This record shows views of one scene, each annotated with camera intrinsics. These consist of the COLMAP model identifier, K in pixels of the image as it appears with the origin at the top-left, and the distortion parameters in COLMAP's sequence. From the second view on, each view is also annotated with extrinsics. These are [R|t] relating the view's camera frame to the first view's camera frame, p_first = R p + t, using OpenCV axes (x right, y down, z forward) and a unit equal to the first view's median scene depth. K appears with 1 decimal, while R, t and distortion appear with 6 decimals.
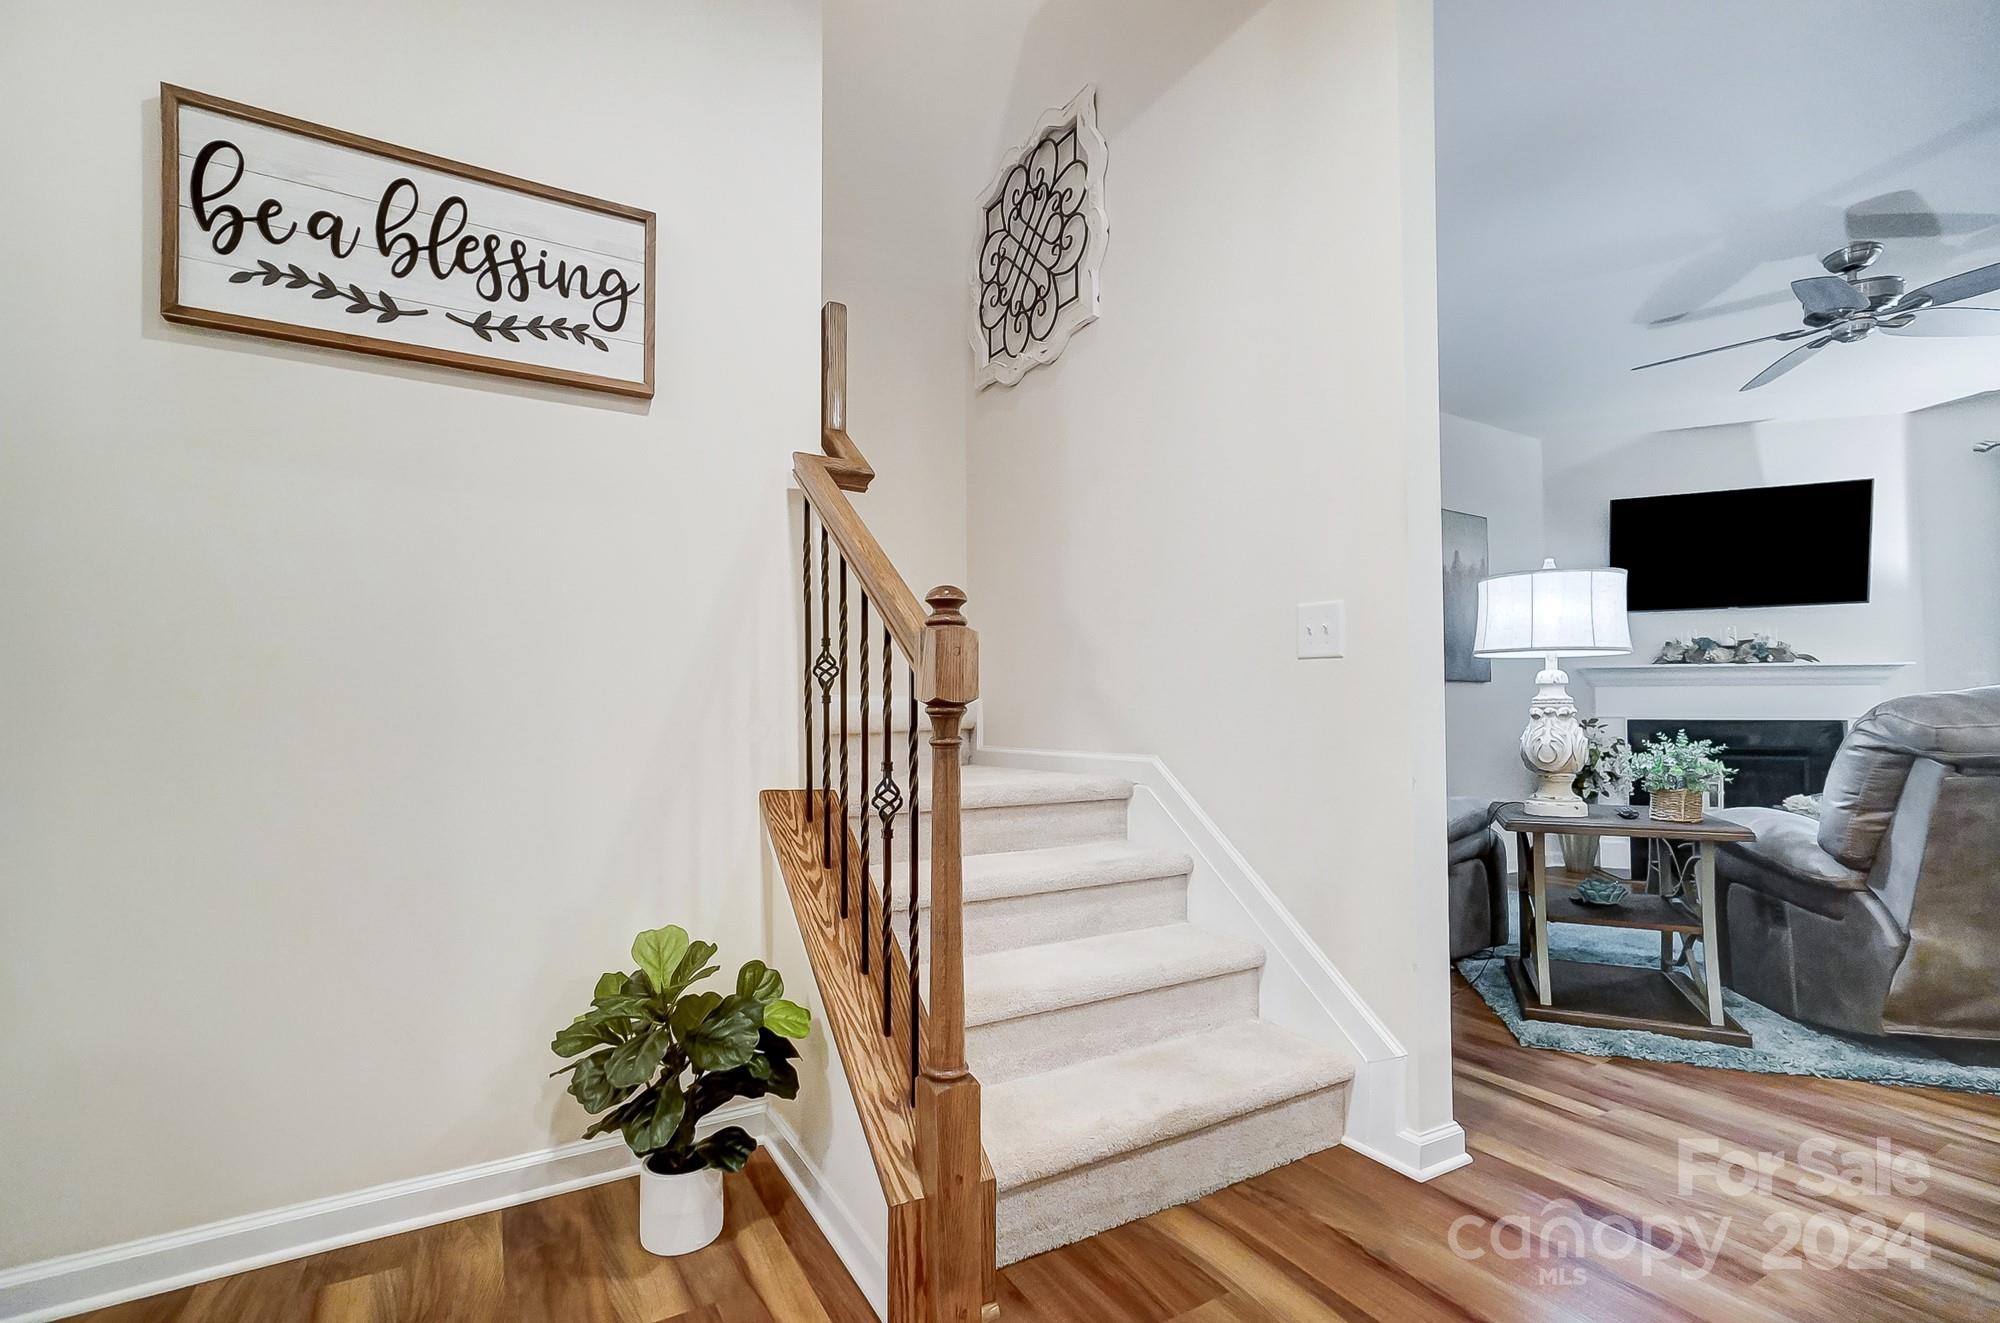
lens RADIAL K [[888.6, 0, 988.8], [0, 888.6, 693.1], [0, 0, 1]] dist [-0.002982, 0.005660]
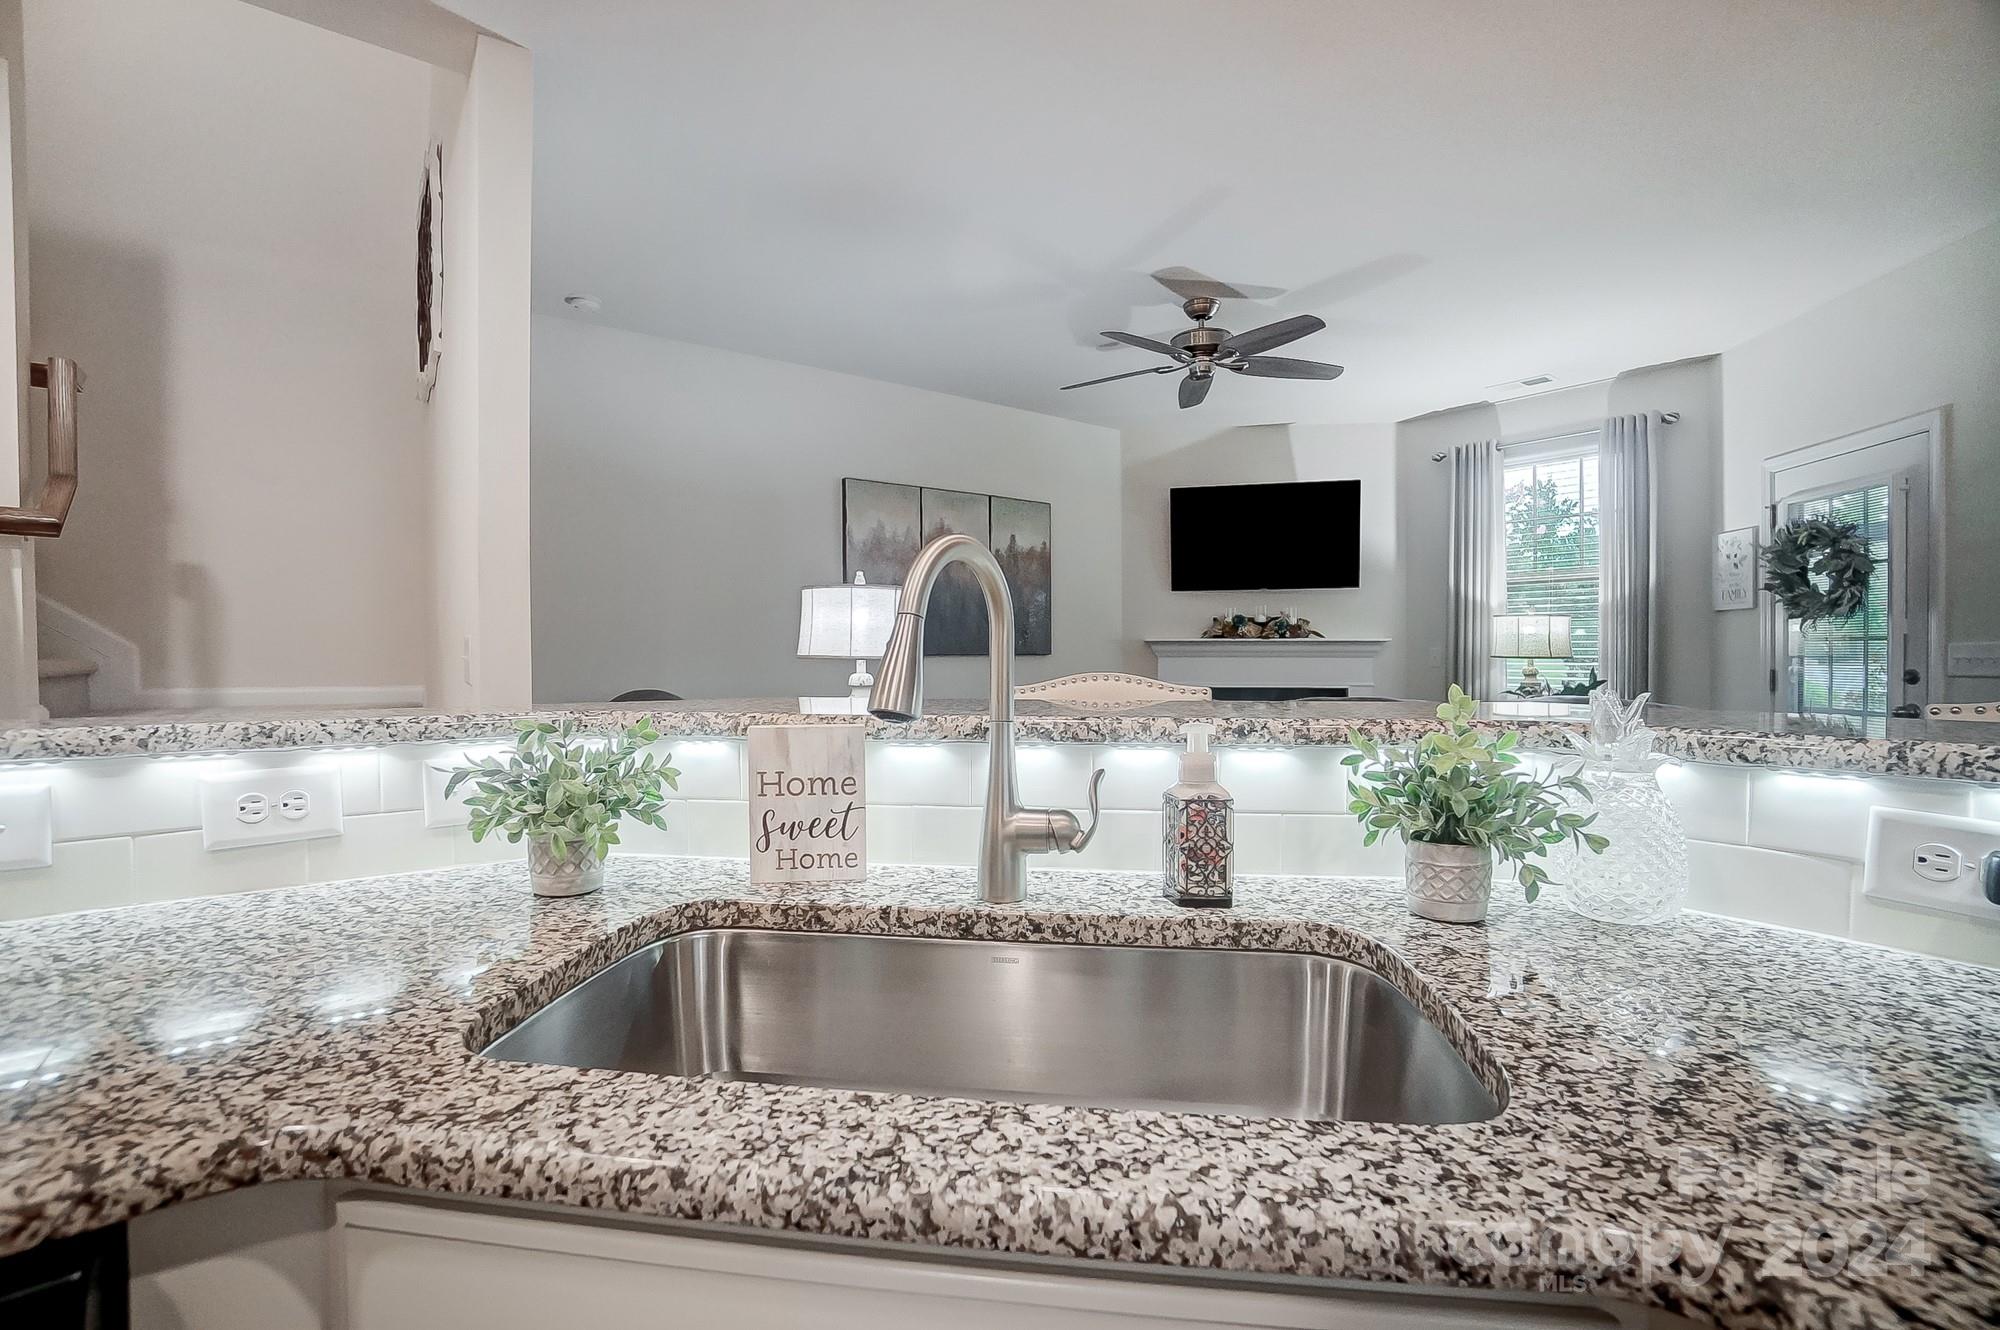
lens RADIAL K [[895.3, 0, 1000.0], [0, 895.3, 665.0], [0, 0, 1]] dist [-0.029685, 0.001076]
pose [[0.991326, -0.001370, 0.131422, 0.991063], [-0.004297, 0.999073, 0.042825, -0.129052], [-0.131359, -0.043018, 0.990401, -0.239514]]
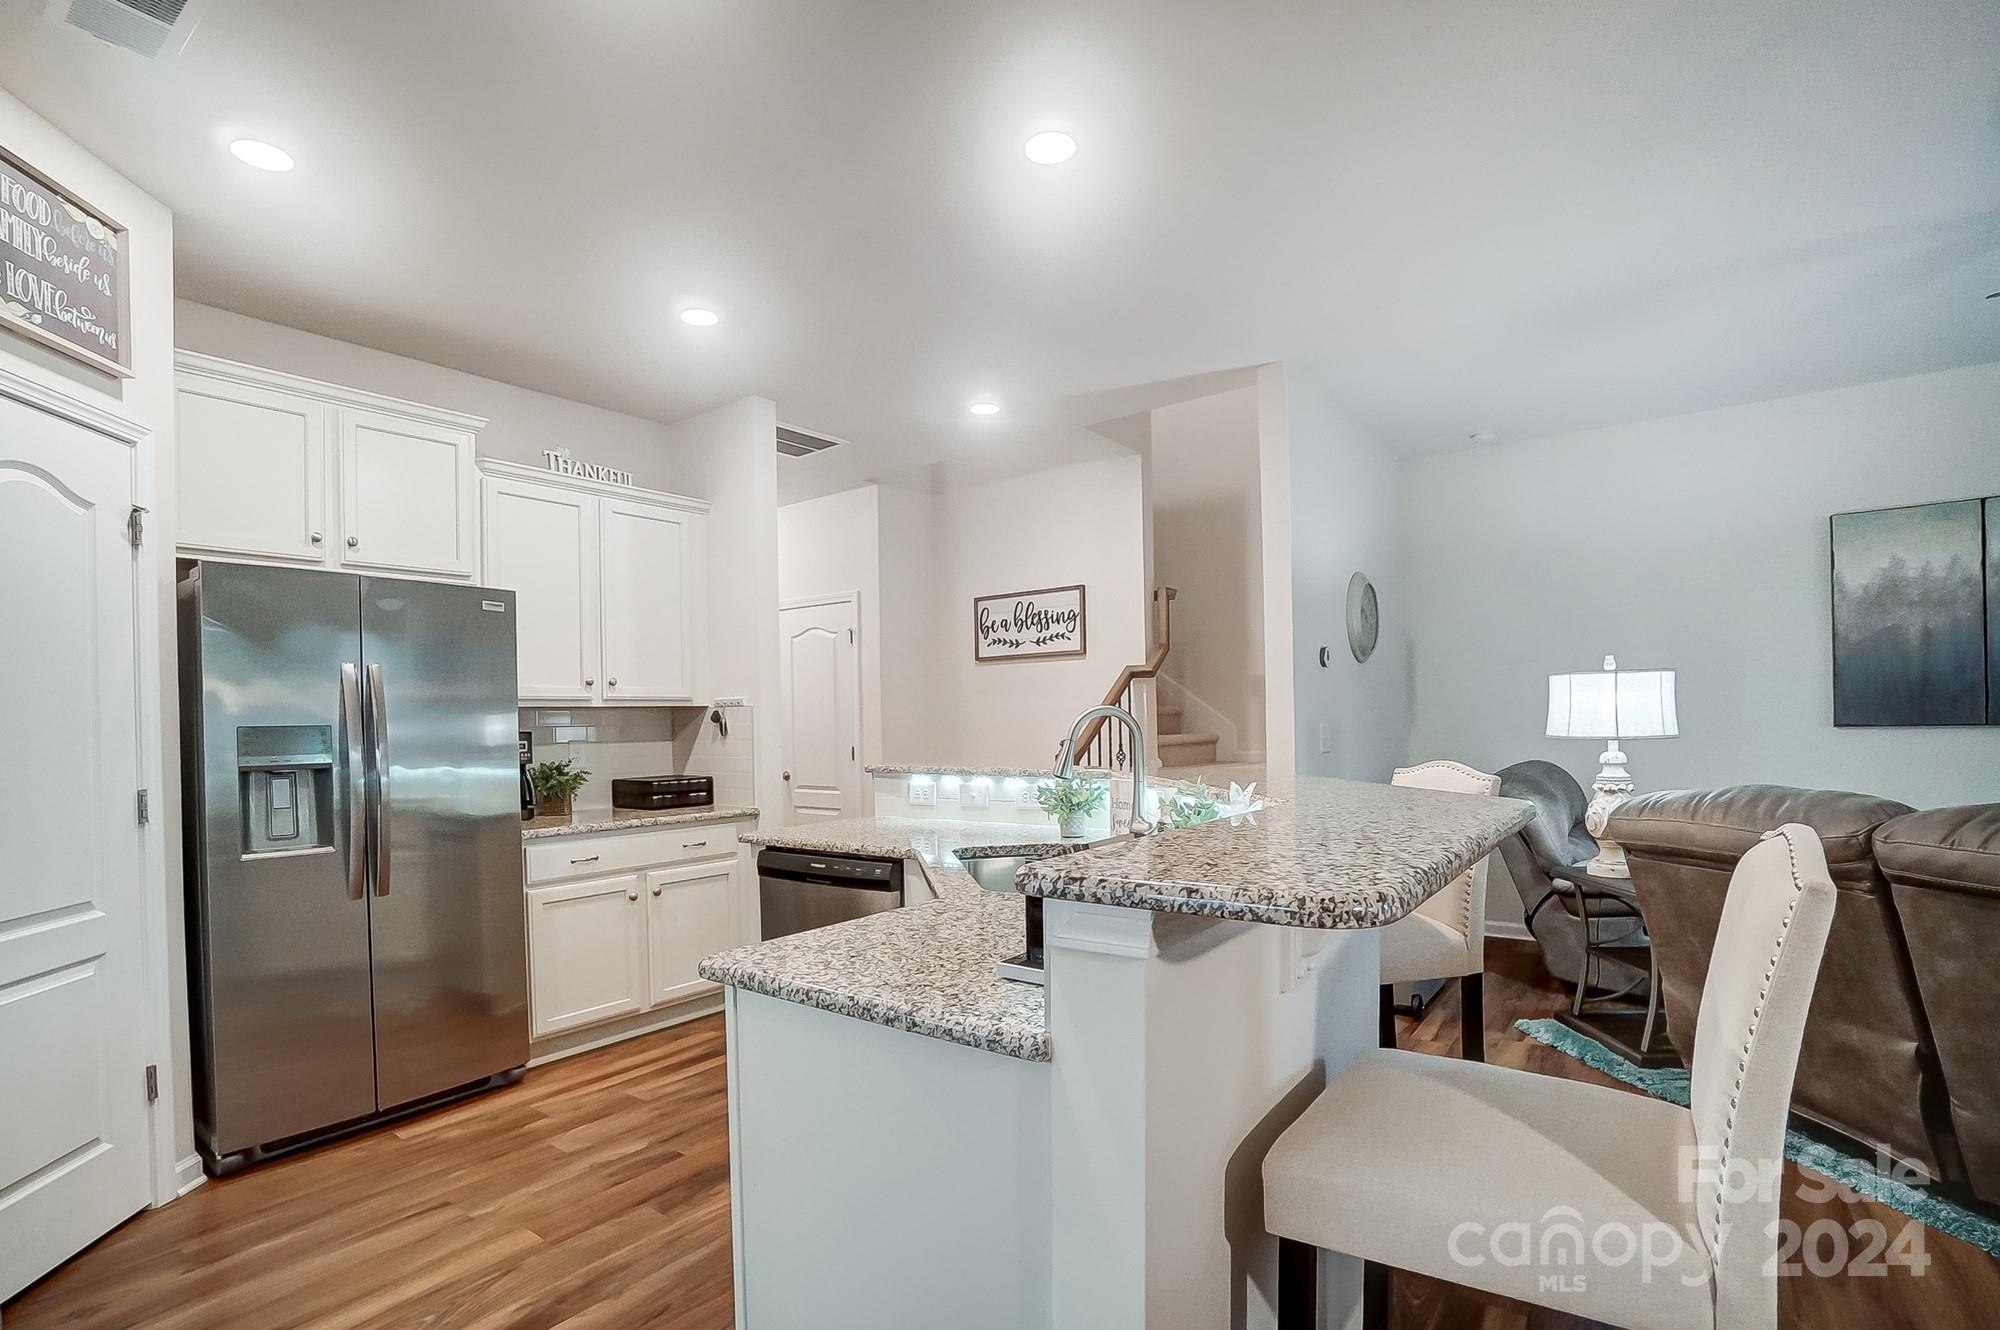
lens RADIAL K [[932.0, 0, 969.9], [0, 932.0, 729.8], [0, 0, 1]] dist [-0.067510, 0.022938]
pose [[0.377465, 0.002650, -0.926020, 2.108358], [0.045677, 0.998725, 0.021476, -0.178809], [0.924897, -0.050404, 0.376863, -0.393398]]
